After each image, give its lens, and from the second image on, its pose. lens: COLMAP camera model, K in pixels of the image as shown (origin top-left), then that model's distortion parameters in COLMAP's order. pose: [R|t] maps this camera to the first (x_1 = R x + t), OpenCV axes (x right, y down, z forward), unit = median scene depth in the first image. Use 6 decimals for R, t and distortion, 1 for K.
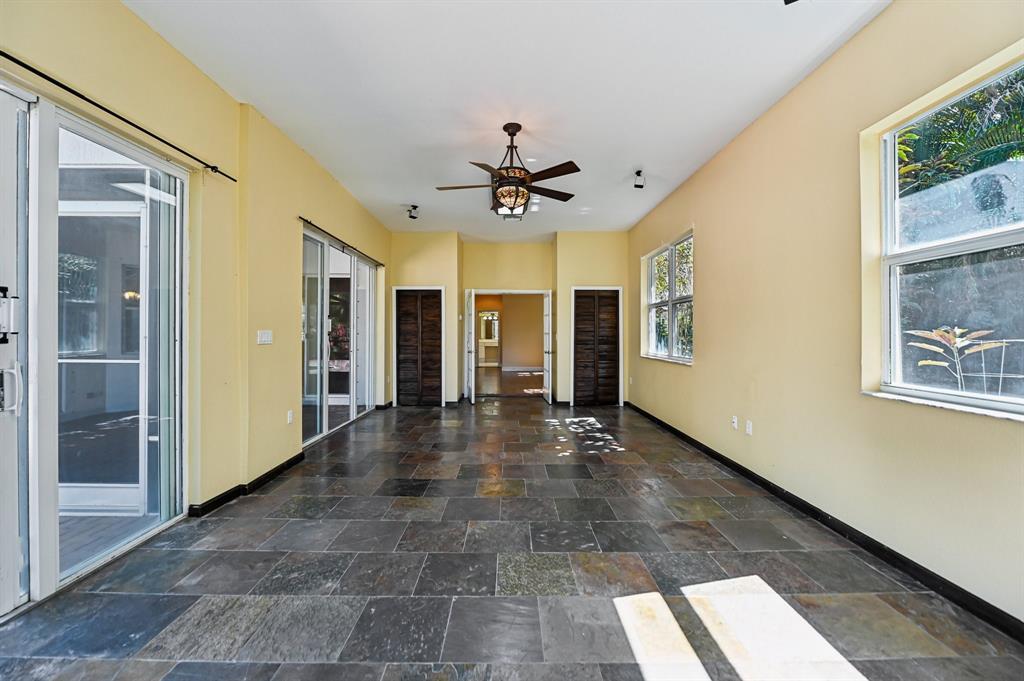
lens RADIAL K [[409.2, 0, 515.5], [0, 409.2, 337.0], [0, 0, 1]] dist [-0.007566, -0.001020]
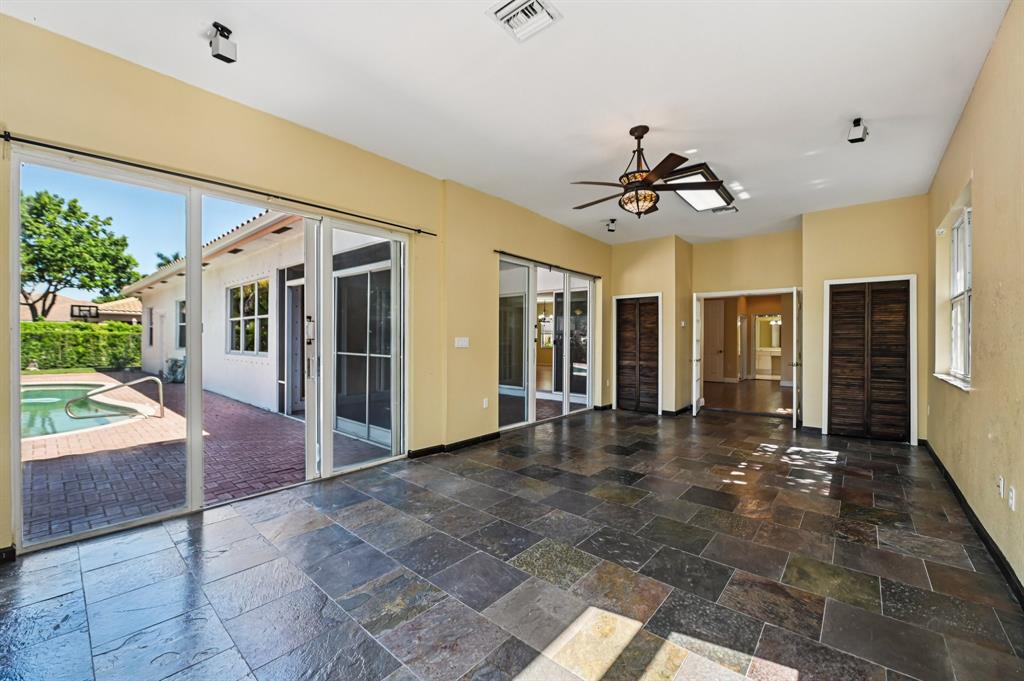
lens RADIAL K [[409.2, 0, 520.2], [0, 409.2, 345.4], [0, 0, 1]] dist [-0.007566, -0.001020]
pose [[0.757192, 0.011462, -0.653092, 0.395839], [-0.009079, 0.999934, 0.007022, -0.001674], [0.653129, 0.000612, 0.757246, 0.068304]]
